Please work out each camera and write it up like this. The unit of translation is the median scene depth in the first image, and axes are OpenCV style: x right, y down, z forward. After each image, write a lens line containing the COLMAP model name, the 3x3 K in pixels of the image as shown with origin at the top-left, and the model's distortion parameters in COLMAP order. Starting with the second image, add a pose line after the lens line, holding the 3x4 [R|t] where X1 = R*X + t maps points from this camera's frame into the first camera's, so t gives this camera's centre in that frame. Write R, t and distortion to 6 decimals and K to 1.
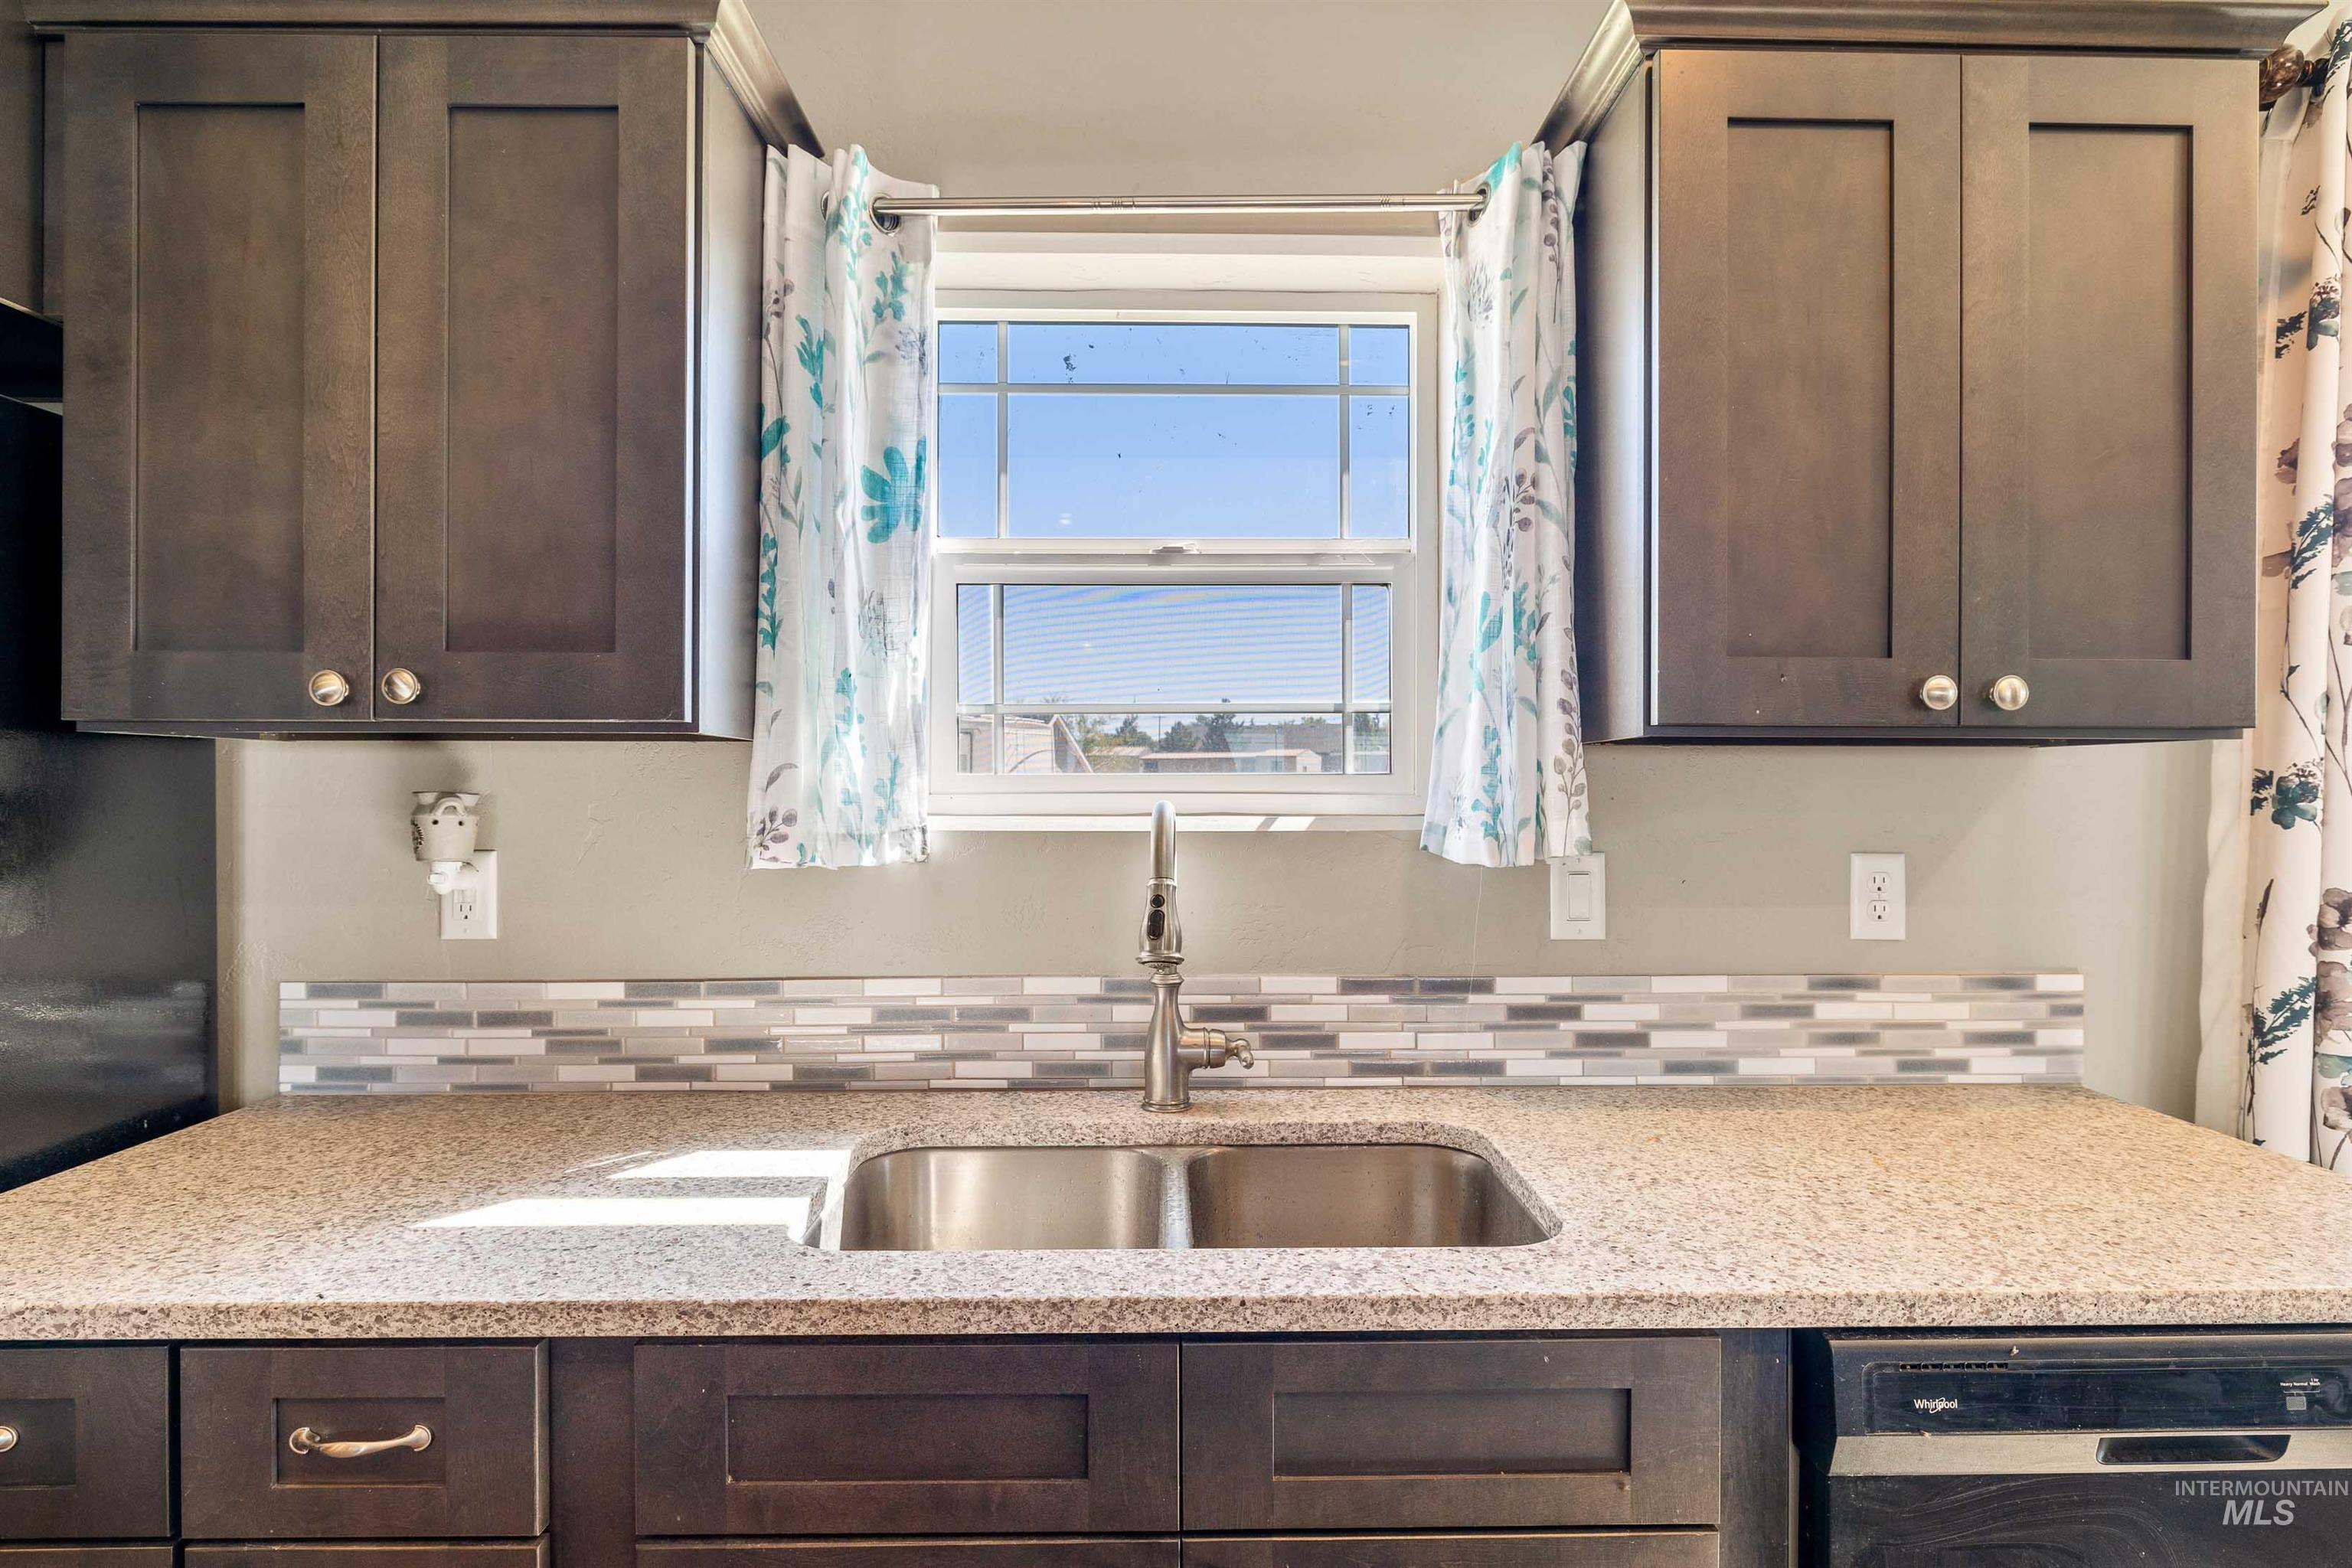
lens RADIAL K [[1202.2, 0, 1183.8], [0, 1202.2, 787.2], [0, 0, 1]] dist [0.003970, 0.000514]
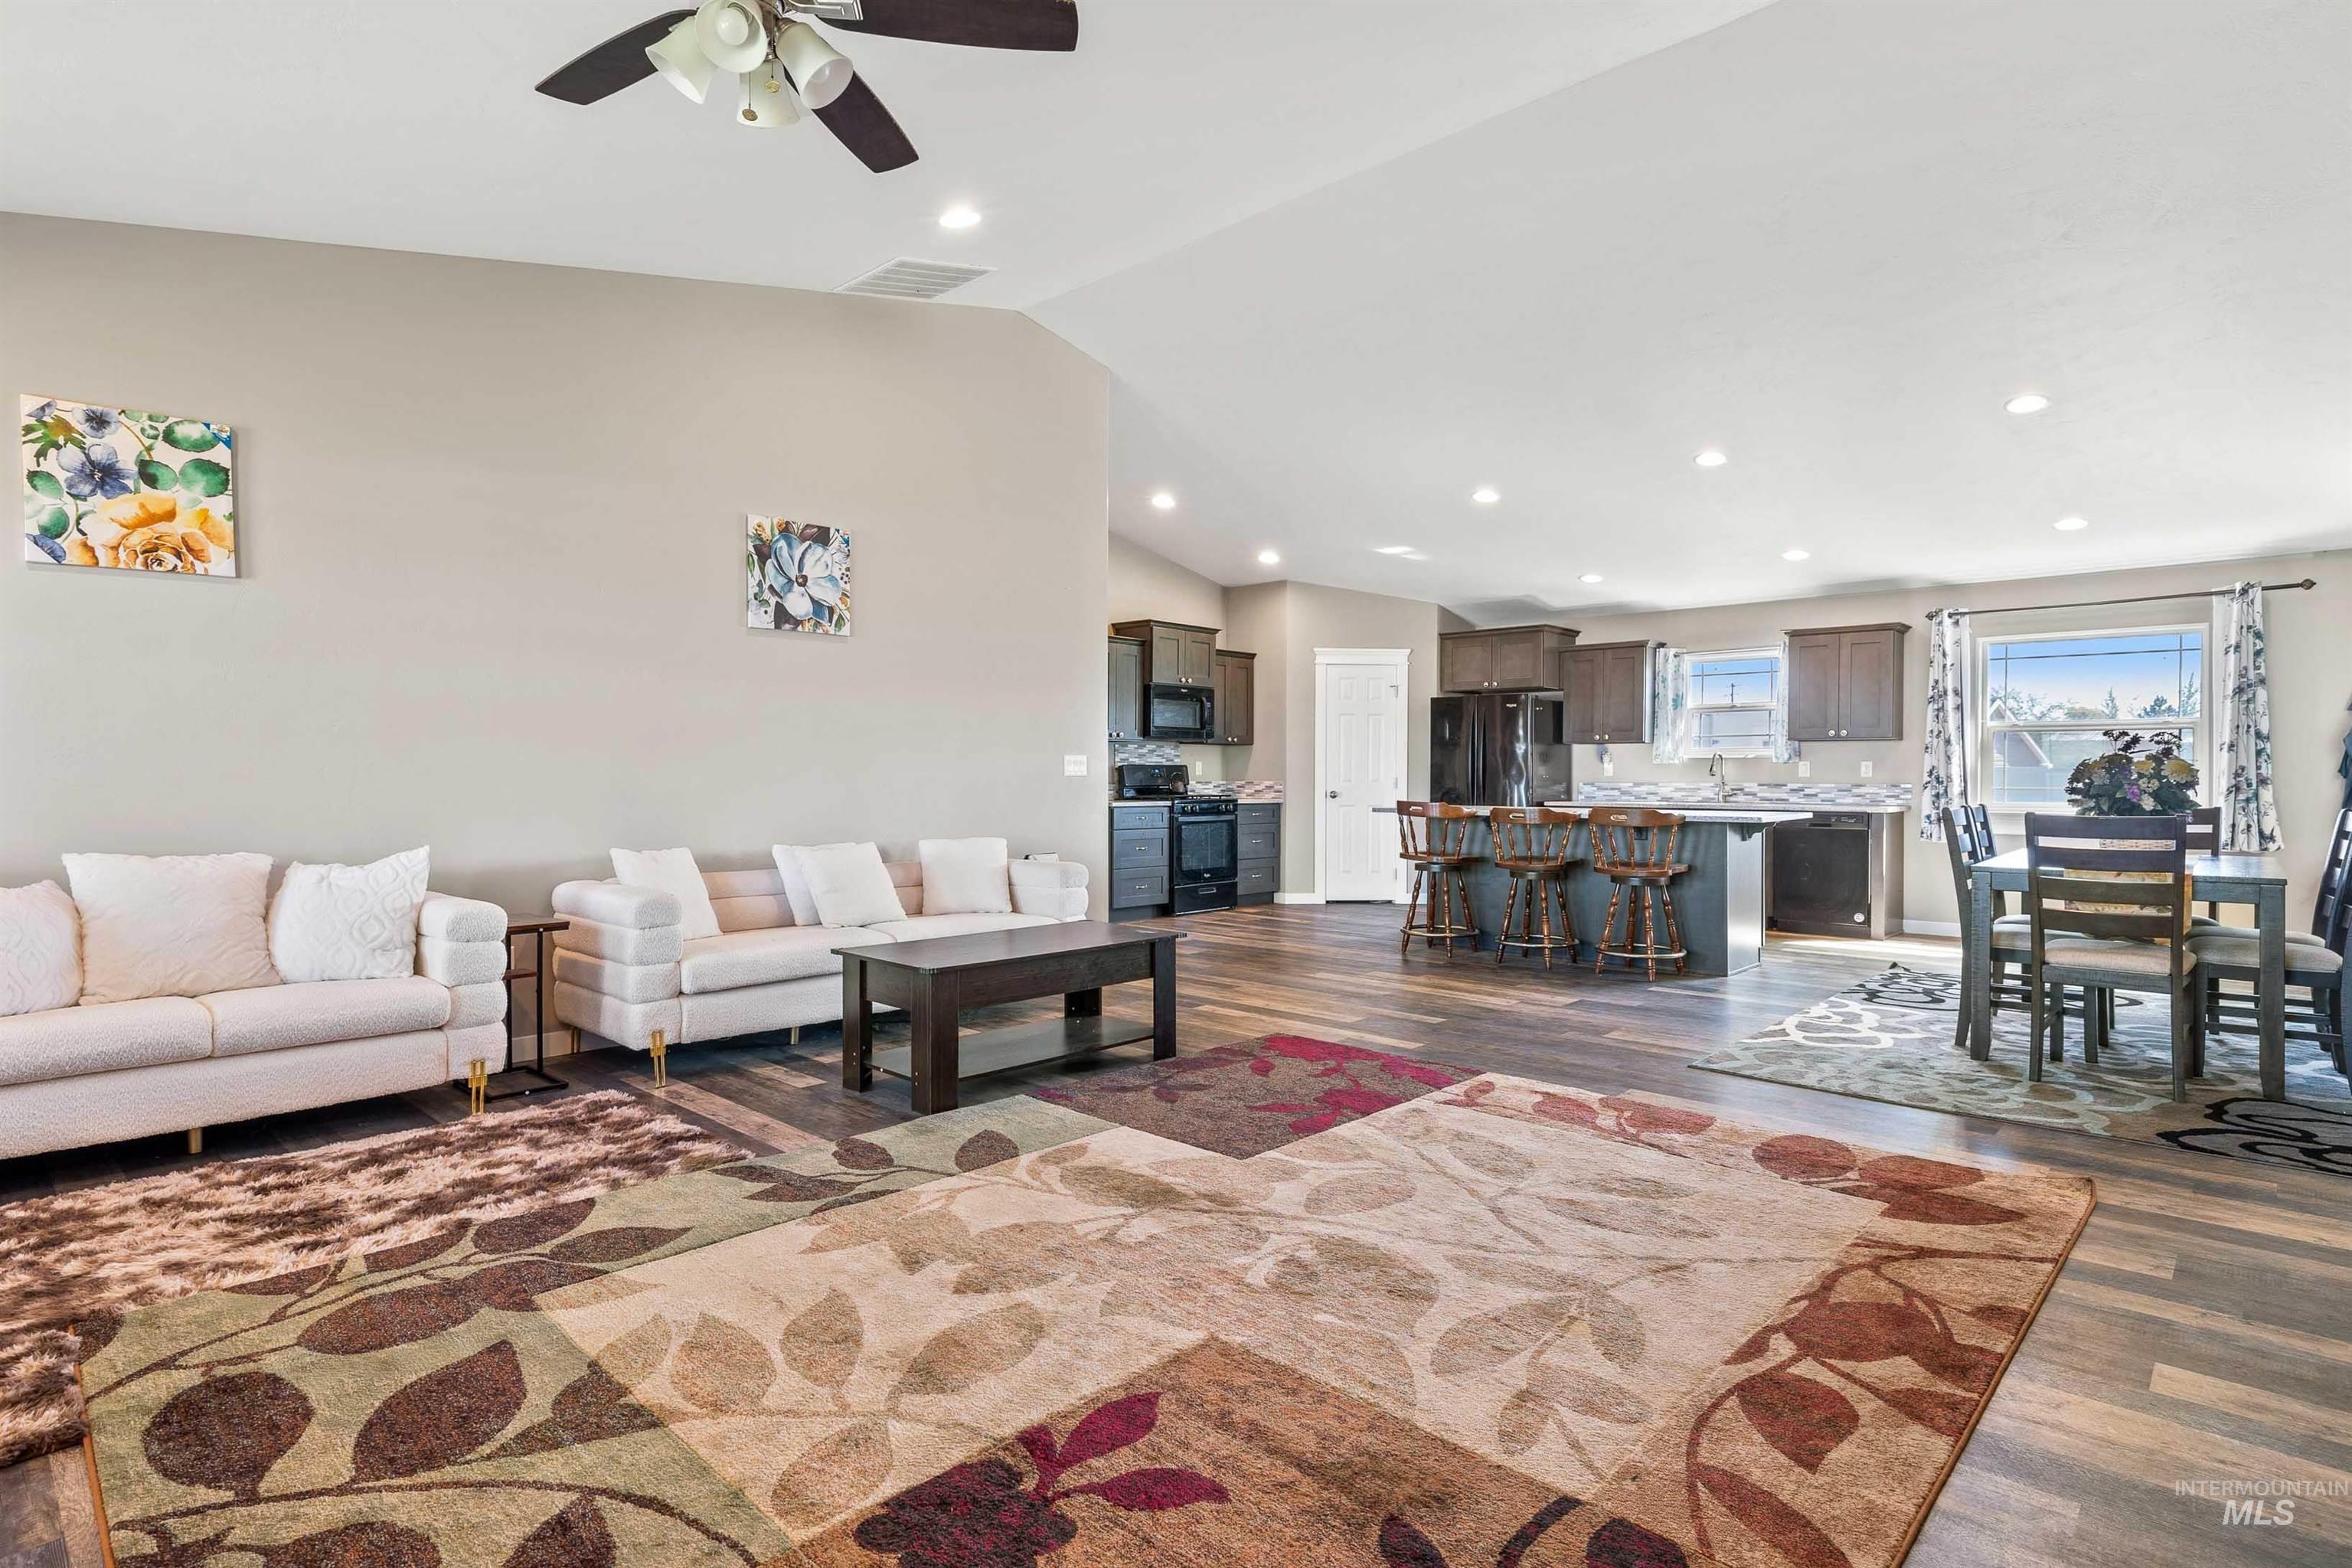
lens RADIAL K [[1202.2, 0, 1176.3], [0, 1202.2, 784.7], [0, 0, 1]] dist [0.003970, 0.000514]
pose [[0.716659, 0.008831, -0.697367, 2.176193], [-0.005214, 0.999960, 0.007306, 0.141723], [0.697404, -0.001600, 0.716677, -5.095659]]
